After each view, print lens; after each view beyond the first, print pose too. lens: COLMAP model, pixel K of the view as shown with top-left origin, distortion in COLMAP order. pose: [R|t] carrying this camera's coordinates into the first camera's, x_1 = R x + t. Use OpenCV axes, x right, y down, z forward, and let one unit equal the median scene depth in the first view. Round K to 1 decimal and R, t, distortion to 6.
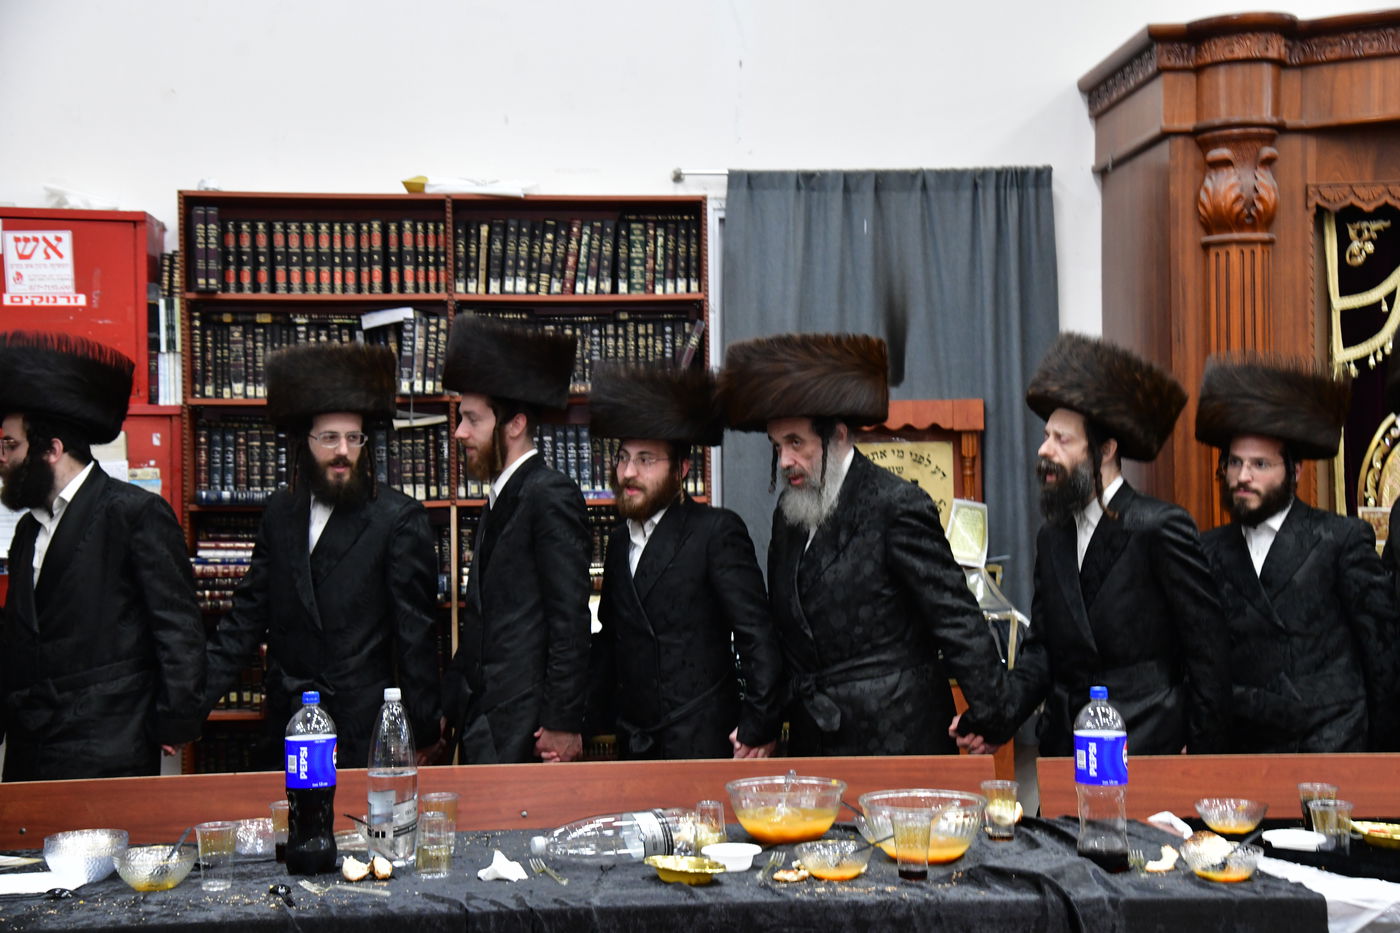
lens RADIAL K [[2243.3, 0, 699.5], [0, 2243.3, 483.7], [0, 0, 1]] dist [0.178831, 0.701066]
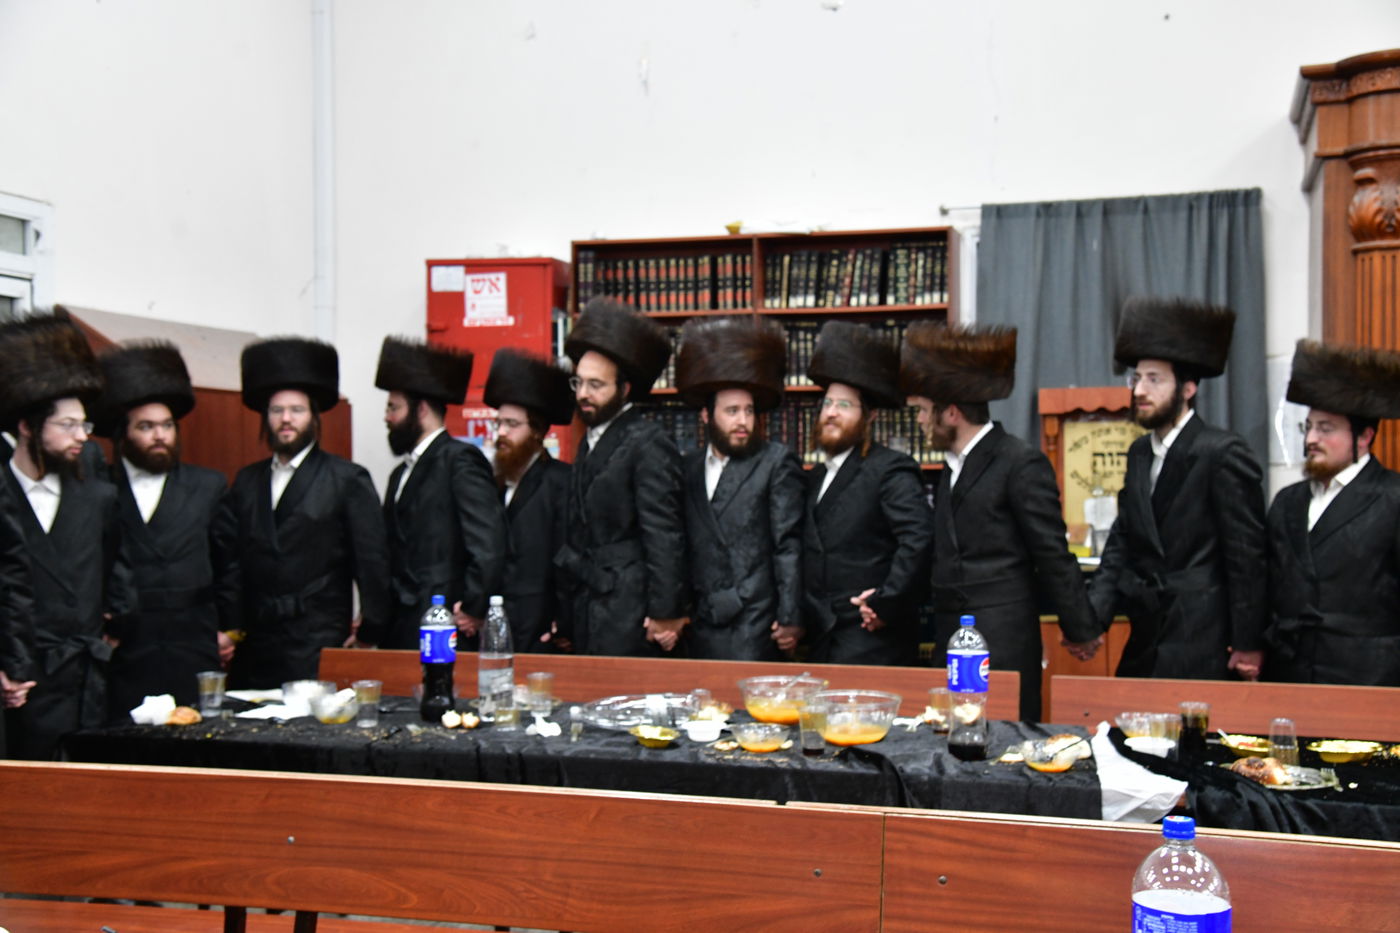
lens RADIAL K [[1802.1, 0, 698.7], [0, 1802.1, 506.8], [0, 0, 1]] dist [0.038129, 0.366269]
pose [[0.924332, 0.019868, -0.381072, 0.262818], [-0.007812, 0.999420, 0.033156, -0.002680], [0.381509, -0.027670, 0.923951, 0.002545]]
